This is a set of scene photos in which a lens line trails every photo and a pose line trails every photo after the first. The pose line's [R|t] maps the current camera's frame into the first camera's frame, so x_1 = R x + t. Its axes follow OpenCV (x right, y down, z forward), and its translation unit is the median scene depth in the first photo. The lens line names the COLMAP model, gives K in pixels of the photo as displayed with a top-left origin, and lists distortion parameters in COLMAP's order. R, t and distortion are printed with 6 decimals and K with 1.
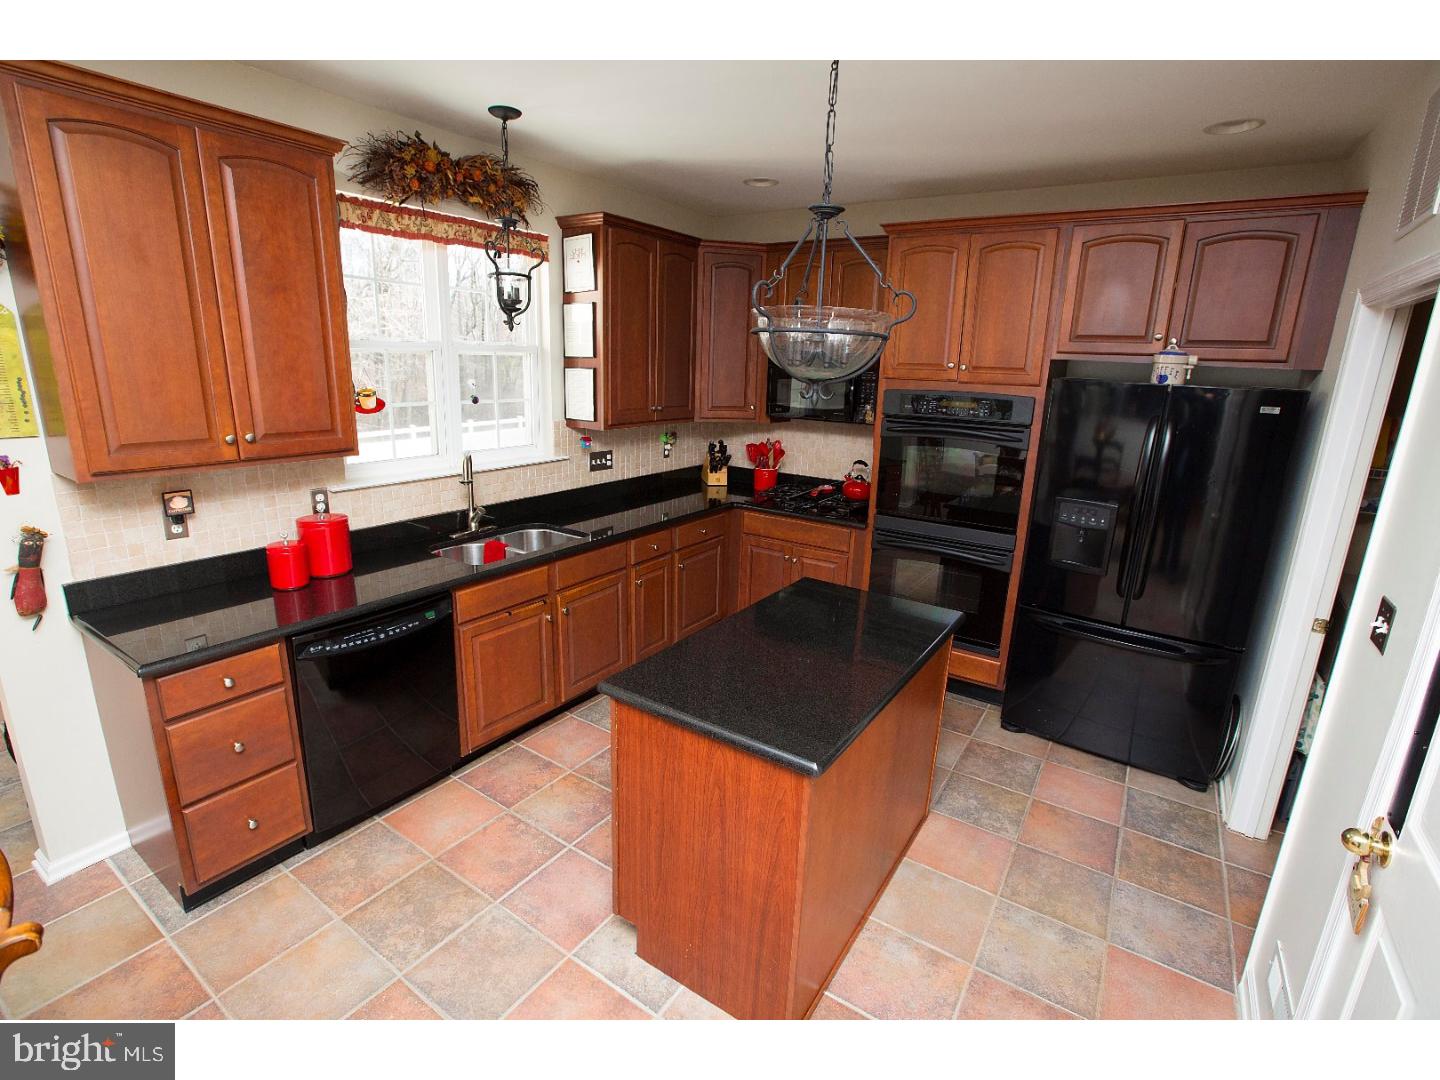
lens RADIAL K [[687.4, 0, 706.2], [0, 687.4, 538.4], [0, 0, 1]] dist [-0.004439, -0.000741]
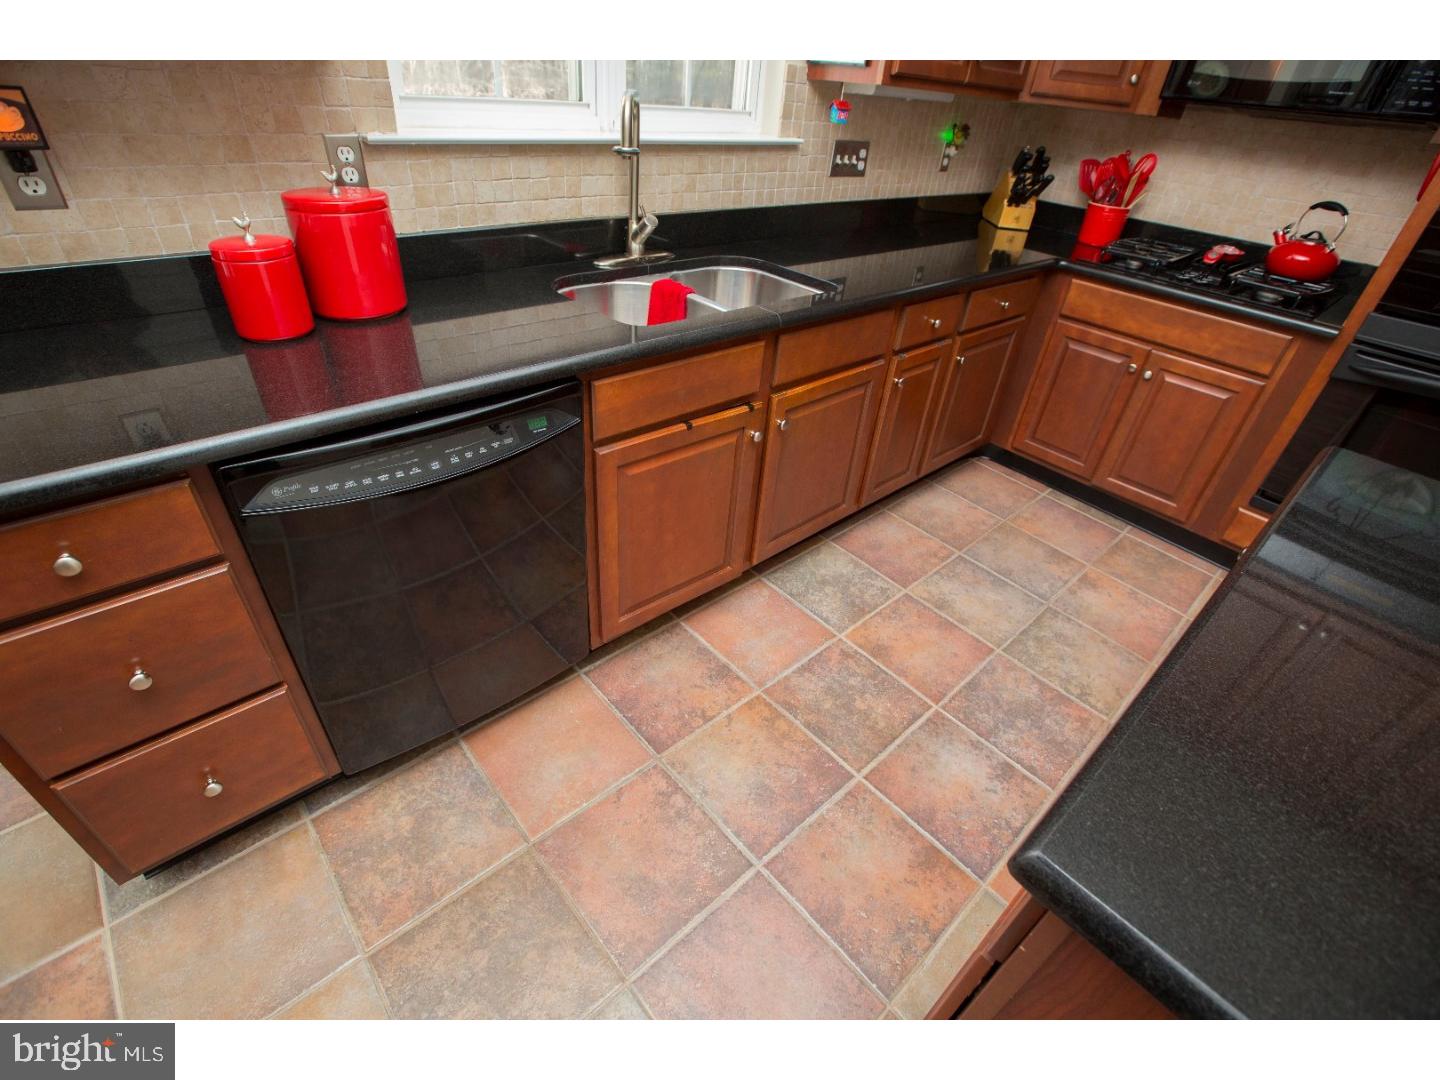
lens RADIAL K [[660.1, 0, 712.5], [0, 660.1, 535.5], [0, 0, 1]] dist [-0.031647, 0.000942]
pose [[0.970380, 0.172664, -0.168967, -0.155798], [-0.104900, 0.931188, 0.349120, 0.006603], [0.217621, -0.321054, 0.921719, 0.472165]]
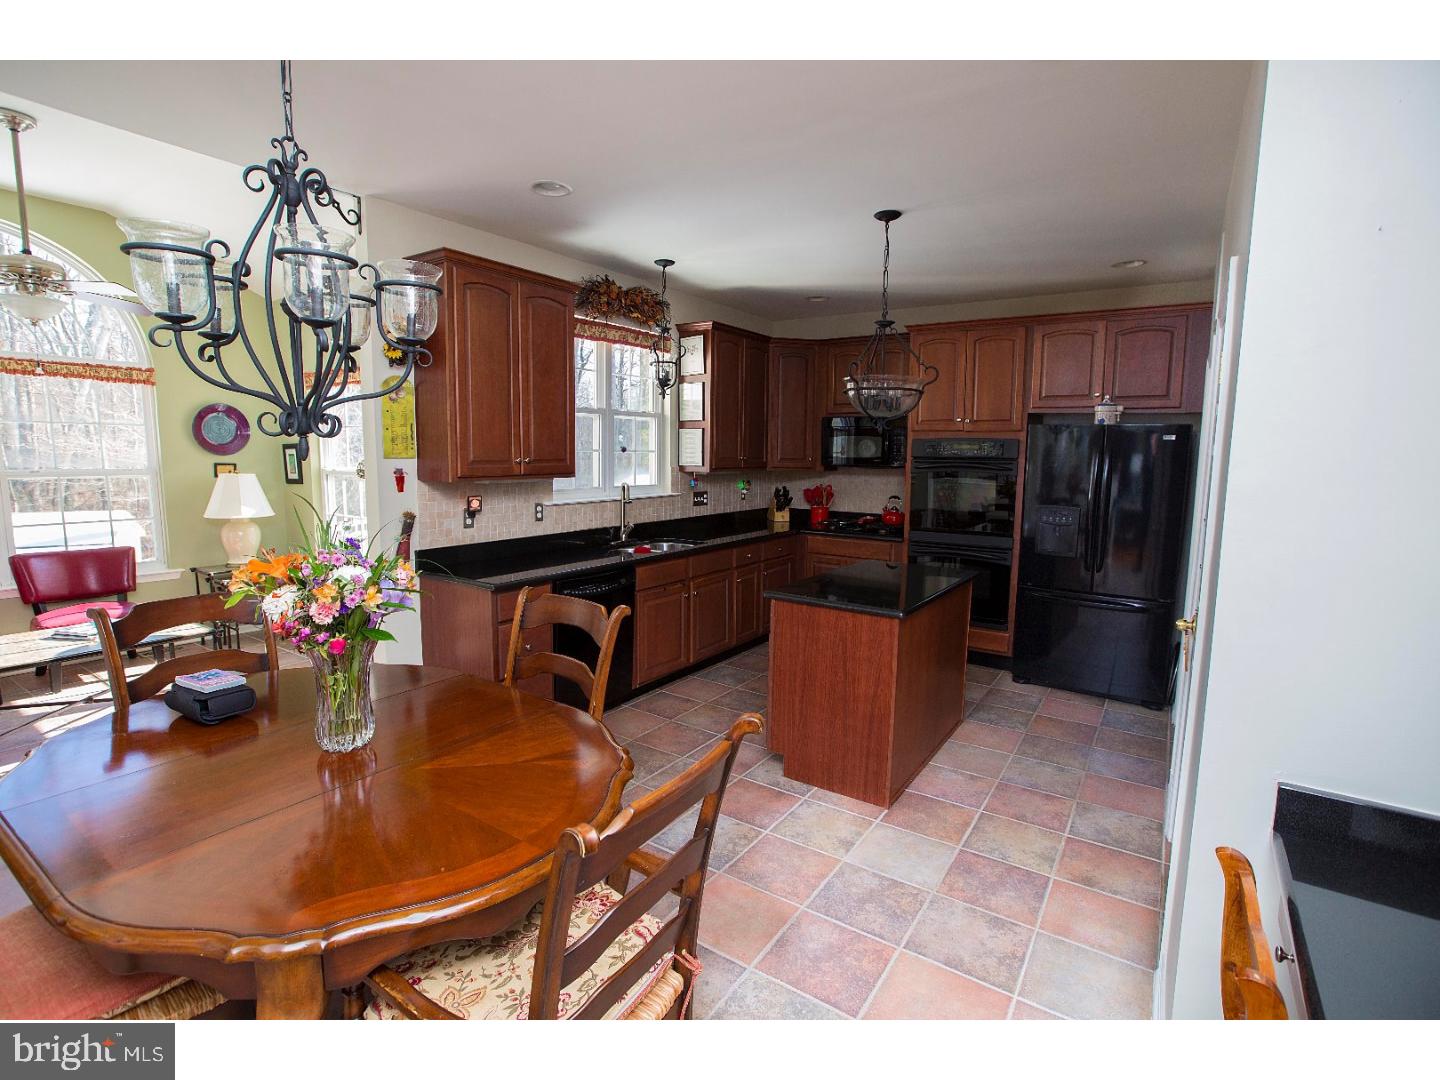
lens RADIAL K [[688.1, 0, 720.0], [0, 688.1, 540.0], [0, 0, 1]] dist [-0.001924, 0.000029]
pose [[0.999837, -0.017740, 0.003260, -0.160001], [0.018008, 0.992020, -0.124790, 0.177170], [-0.001020, 0.124829, 0.992178, -0.412677]]
